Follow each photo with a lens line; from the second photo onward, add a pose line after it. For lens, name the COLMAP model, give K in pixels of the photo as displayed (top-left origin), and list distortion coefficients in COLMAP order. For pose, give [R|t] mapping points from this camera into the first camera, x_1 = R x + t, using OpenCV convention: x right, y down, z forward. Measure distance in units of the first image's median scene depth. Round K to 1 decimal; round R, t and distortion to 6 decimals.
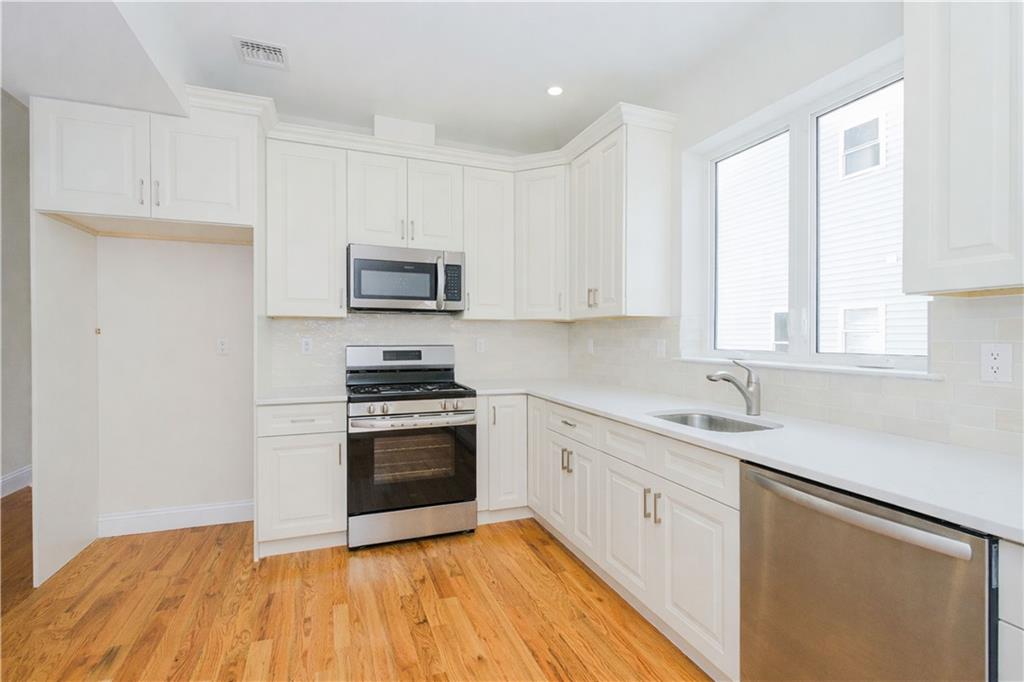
lens RADIAL K [[460.6, 0, 512.0], [0, 460.6, 341.0], [0, 0, 1]] dist [-0.002414, -0.000073]
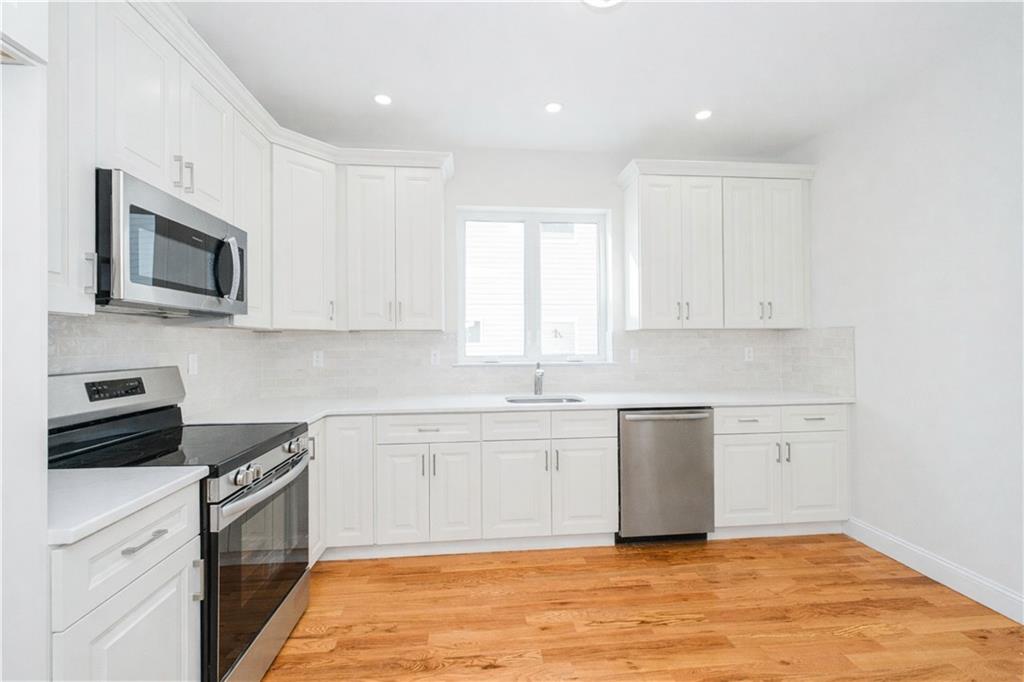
lens RADIAL K [[426.9, 0, 515.3], [0, 426.9, 339.1], [0, 0, 1]] dist [0.004420, -0.000058]
pose [[0.262556, 0.002704, 0.964913, -0.725481], [0.019484, 0.999777, -0.008104, -0.019000], [-0.964720, 0.020928, 0.262445, 0.503922]]
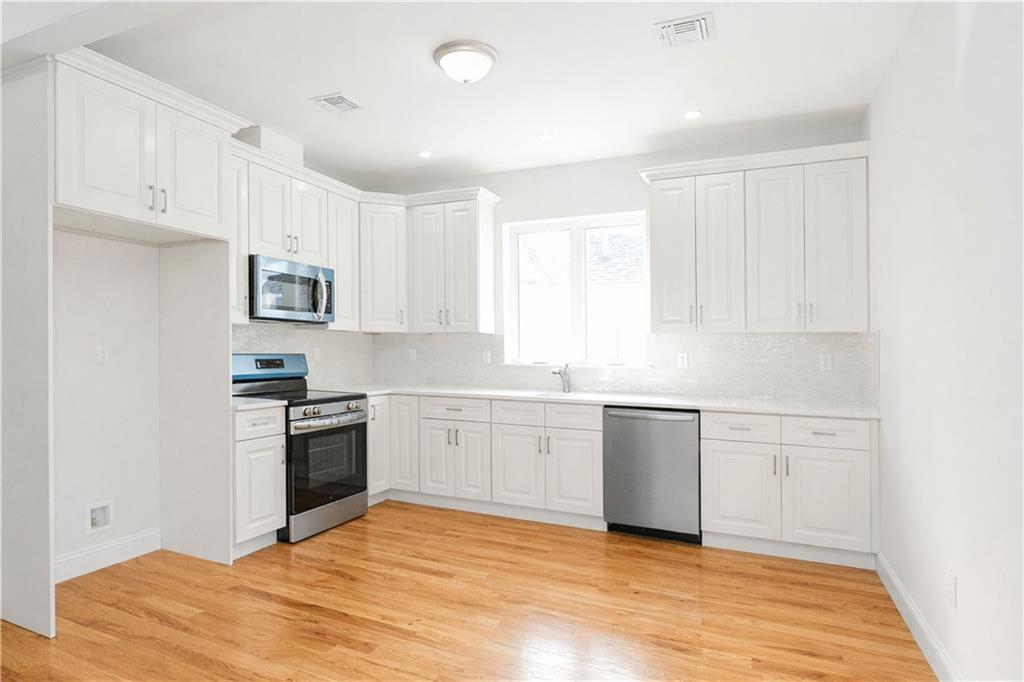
lens RADIAL K [[580.5, 0, 488.1], [0, 580.5, 360.0], [0, 0, 1]] dist [-0.006299, -0.000590]
pose [[0.716347, -0.008250, 0.697696, -0.941627], [-0.002369, 0.999896, 0.014255, 0.002979], [-0.697741, -0.011865, 0.716252, -0.288721]]
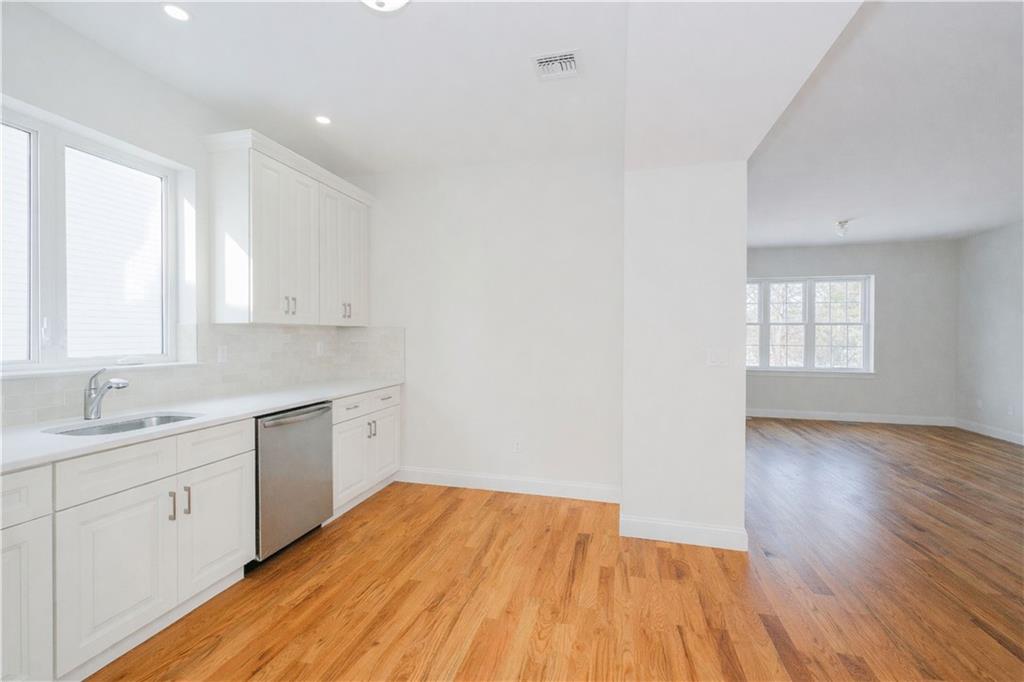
lens RADIAL K [[435.7, 0, 515.3], [0, 435.7, 336.2], [0, 0, 1]] dist [0.001114, -0.000059]
pose [[-0.814913, -0.012616, 0.579445, -0.635651], [0.000367, 0.999752, 0.022284, -0.039270], [-0.579583, 0.018372, -0.814706, 0.932094]]
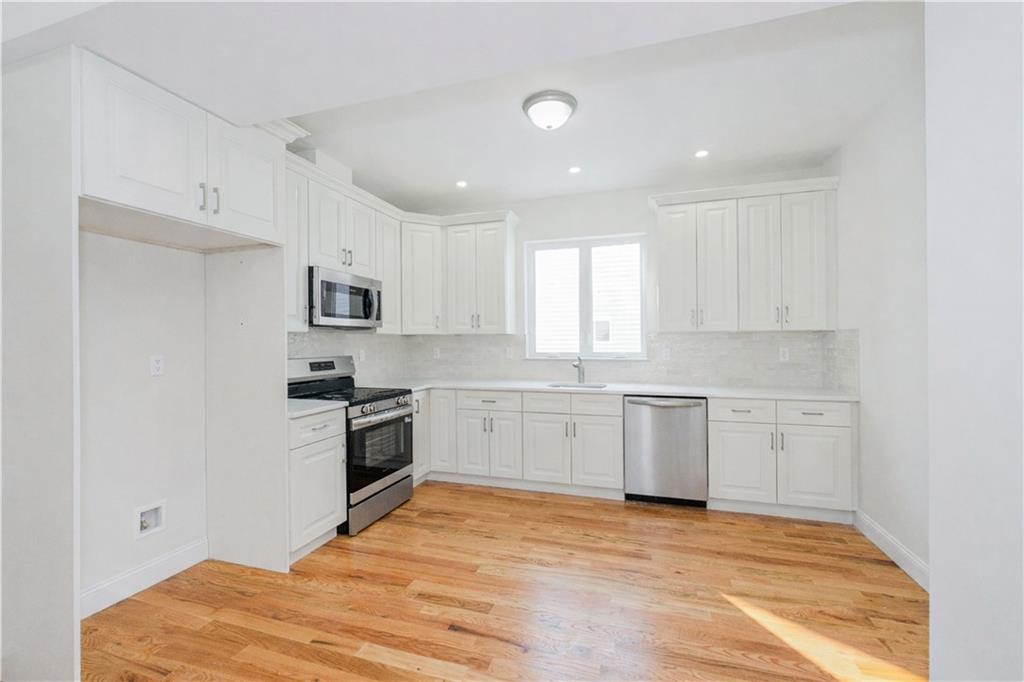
lens RADIAL K [[426.9, 0, 515.3], [0, 426.9, 339.1], [0, 0, 1]] dist [0.004420, -0.000058]
pose [[0.619046, -0.001793, 0.785353, -0.912513], [0.016855, 0.999797, -0.011004, -0.018602], [-0.785174, 0.020049, 0.618951, 0.006811]]
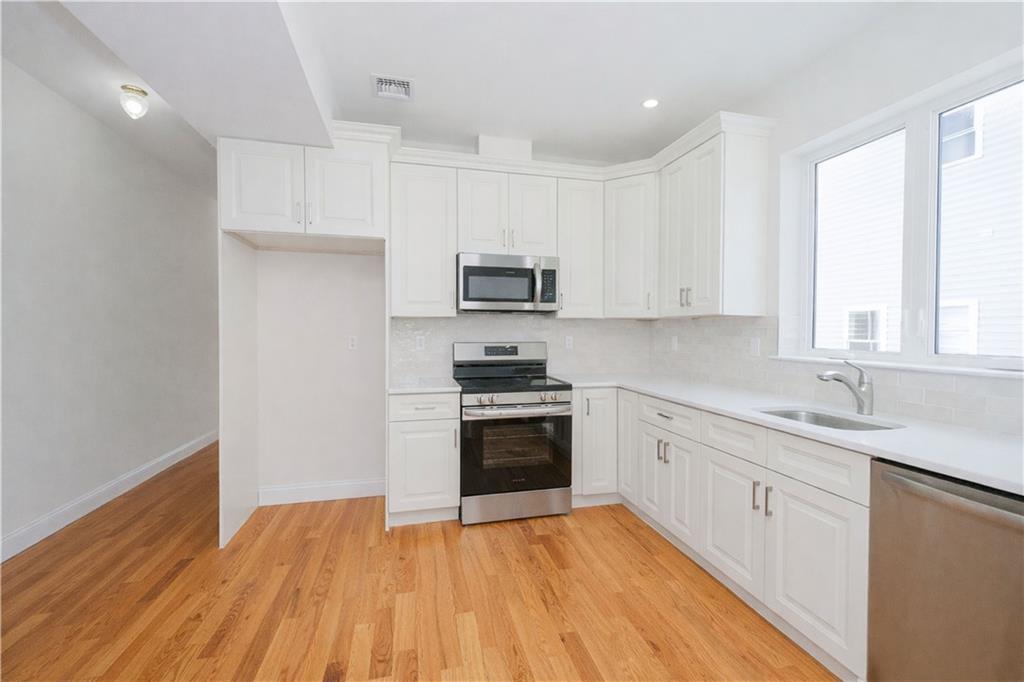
lens RADIAL K [[426.9, 0, 515.3], [0, 426.9, 339.1], [0, 0, 1]] dist [0.004420, -0.000058]
pose [[0.992768, 0.002507, -0.120026, -0.097597], [-0.001564, 0.999967, 0.007947, -0.008153], [0.120042, -0.007701, 0.992739, -0.021292]]
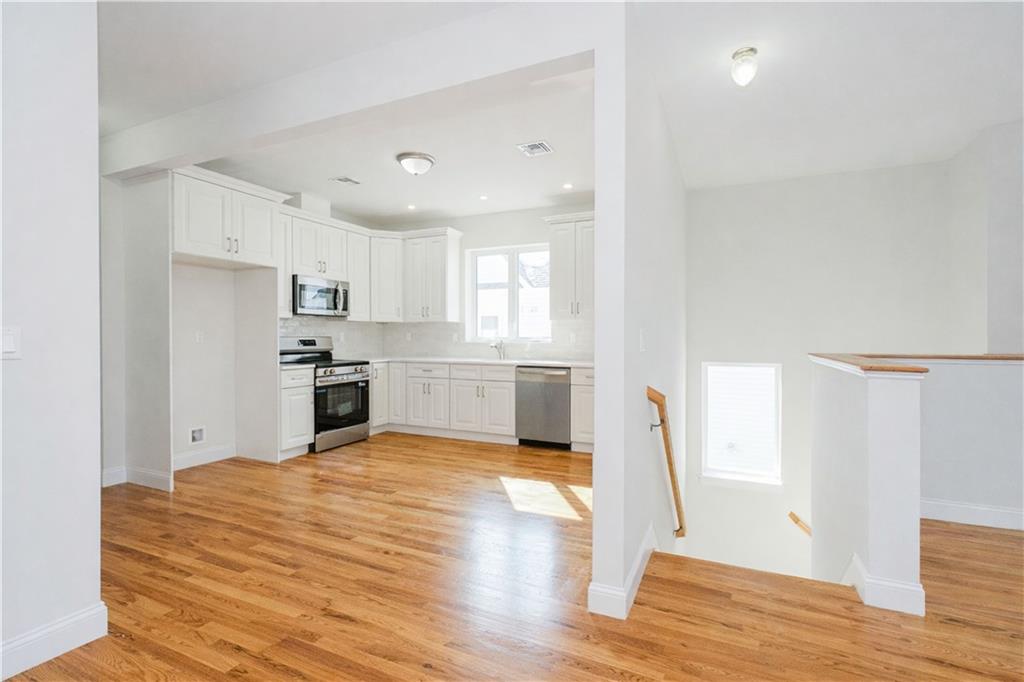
lens RADIAL K [[468.8, 0, 523.6], [0, 468.8, 334.5], [0, 0, 1]] dist [-0.002105, -0.000200]
pose [[0.702449, -0.003238, 0.711727, -1.041363], [0.008234, 0.999960, -0.003577, 0.016541], [-0.711686, 0.008373, 0.702447, -0.799582]]
